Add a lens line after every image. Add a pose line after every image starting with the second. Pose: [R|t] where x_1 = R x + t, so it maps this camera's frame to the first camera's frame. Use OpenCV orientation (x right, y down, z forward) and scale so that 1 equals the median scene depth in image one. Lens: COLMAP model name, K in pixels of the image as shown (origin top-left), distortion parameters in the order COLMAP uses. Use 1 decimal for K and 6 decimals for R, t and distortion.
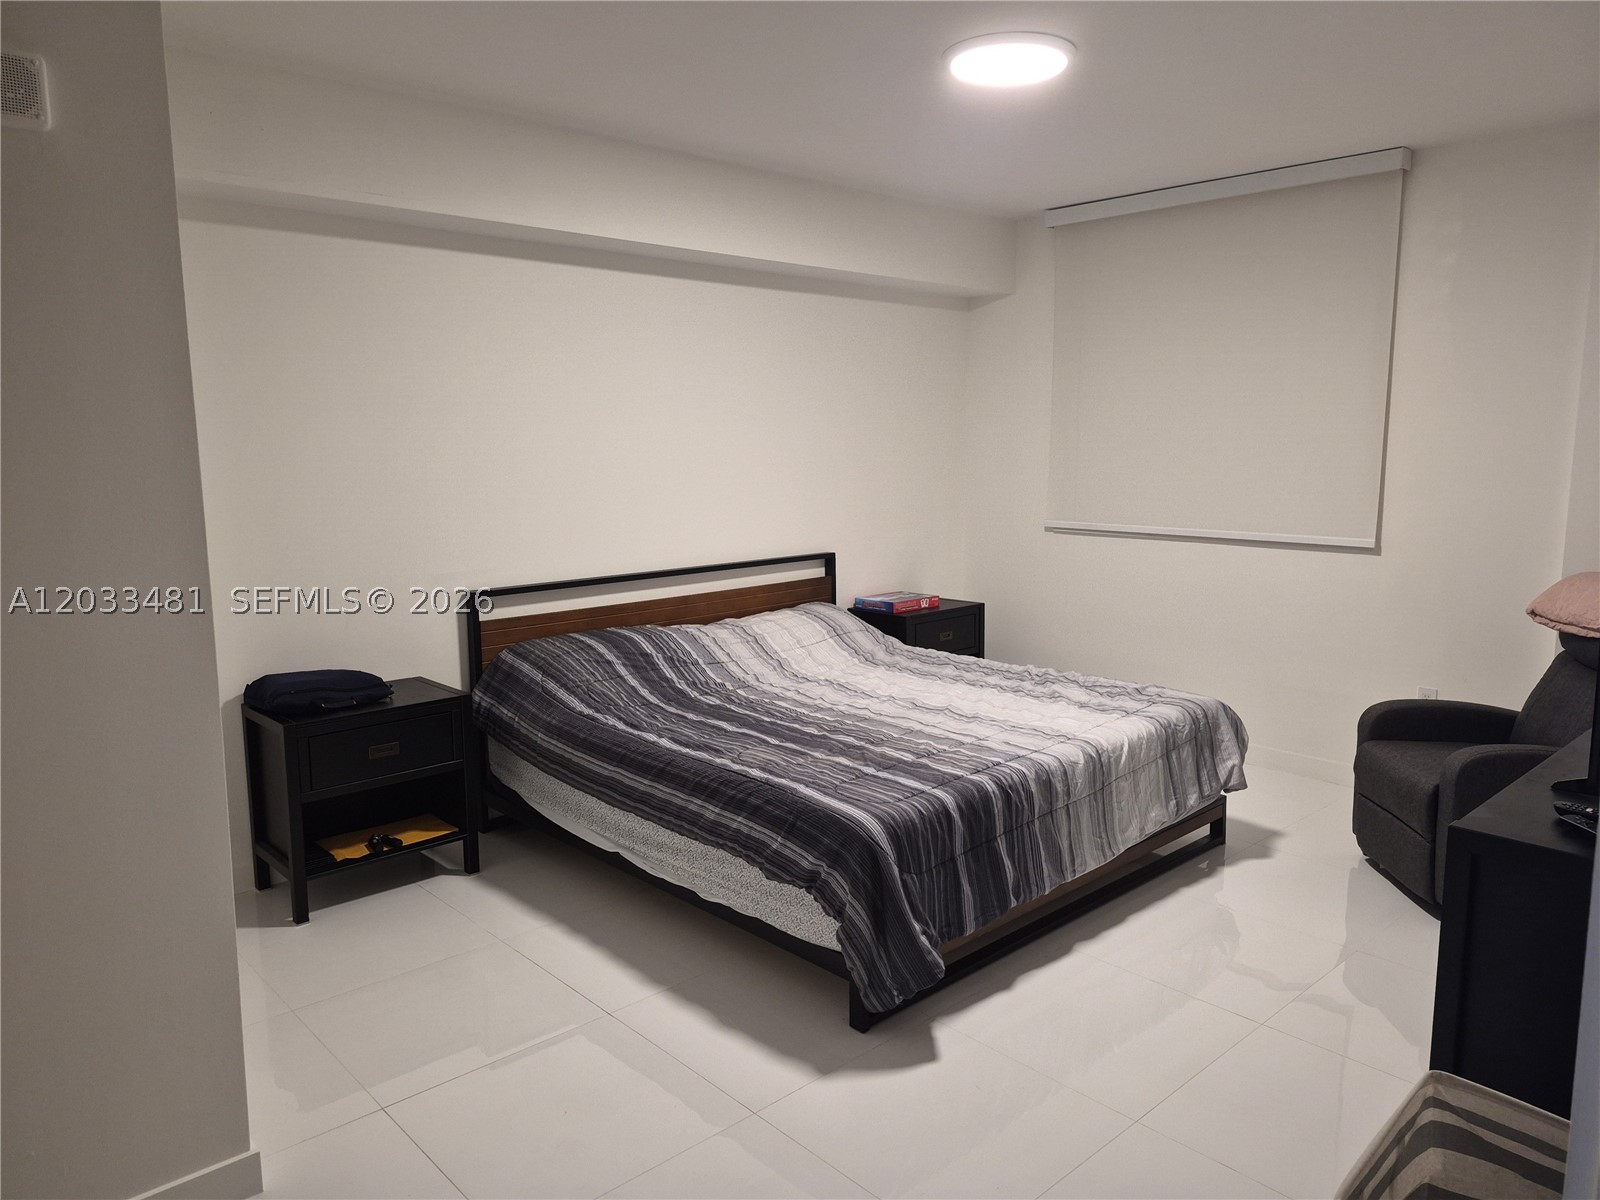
lens RADIAL K [[1091.7, 0, 803.6], [0, 1091.7, 595.5], [0, 0, 1]] dist [0.006433, -0.043791]
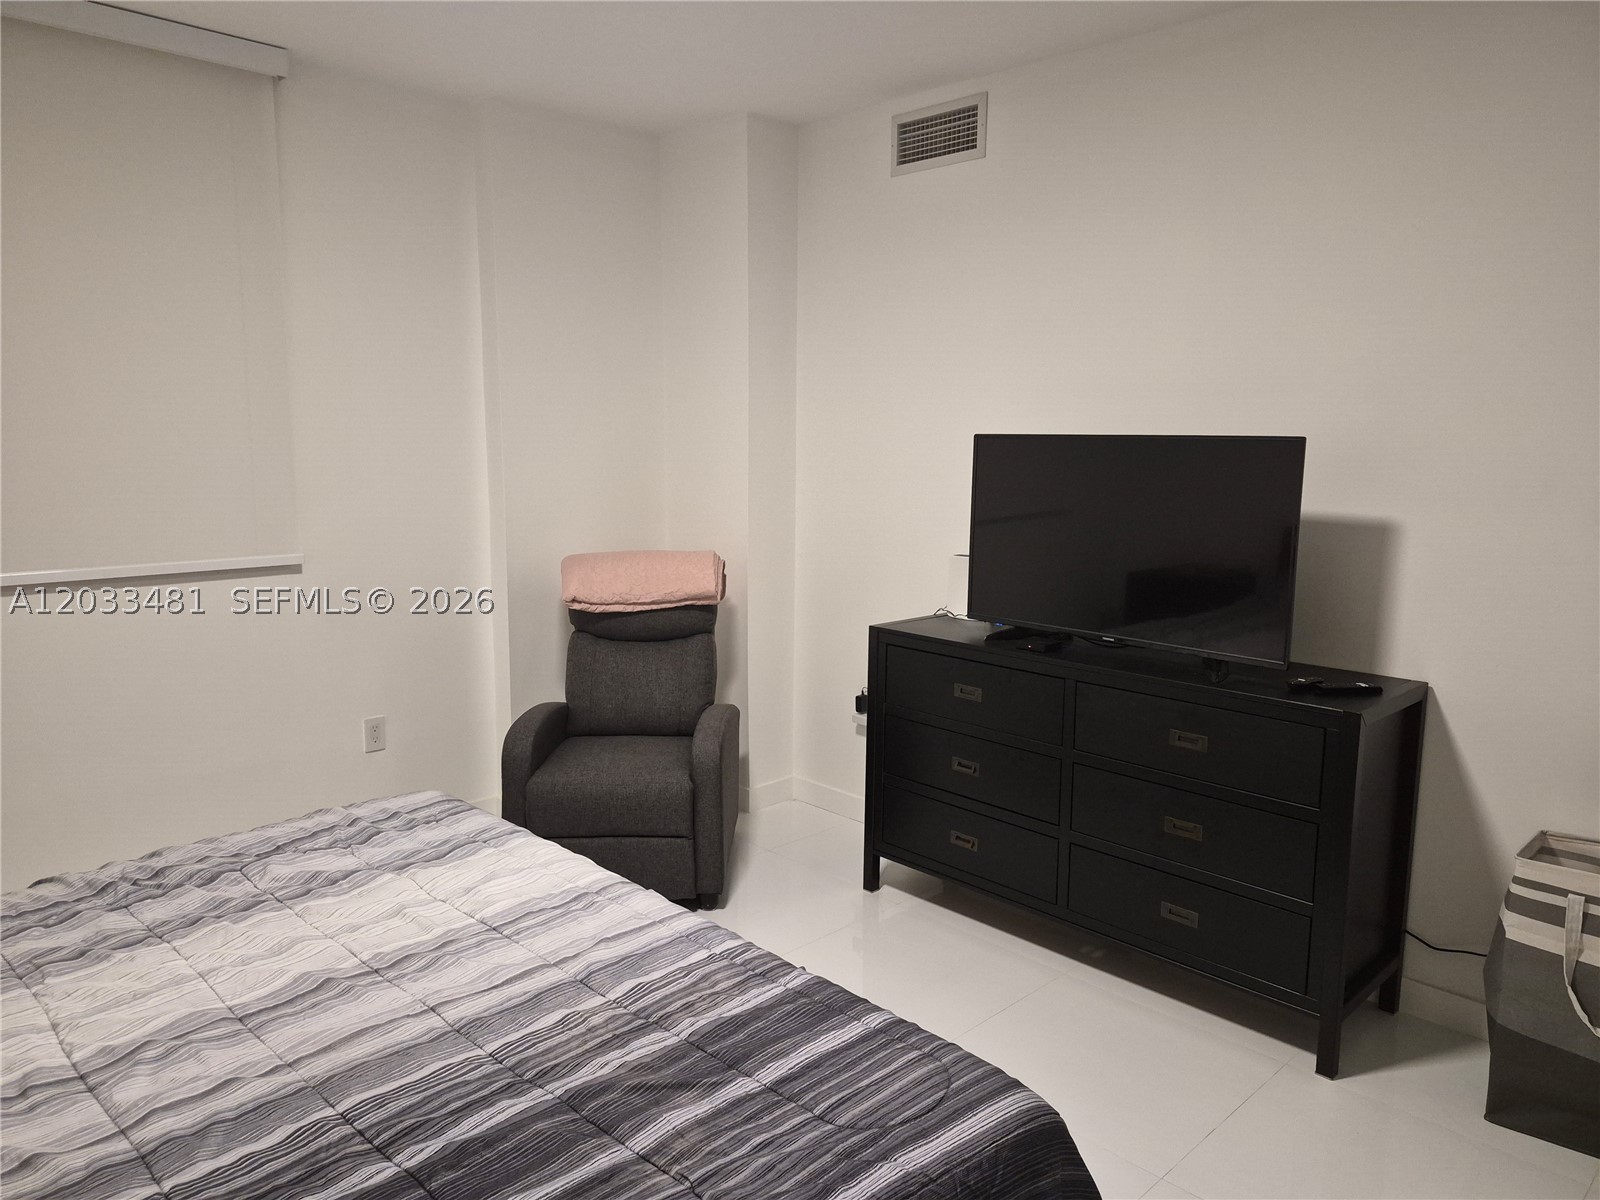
lens RADIAL K [[1091.7, 0, 802.4], [0, 1091.7, 602.3], [0, 0, 1]] dist [0.006433, -0.043791]
pose [[-0.046149, -0.139667, 0.989123, -0.372633], [0.136540, 0.980002, 0.144749, -0.111096], [-0.989559, 0.141735, -0.026156, 0.917852]]
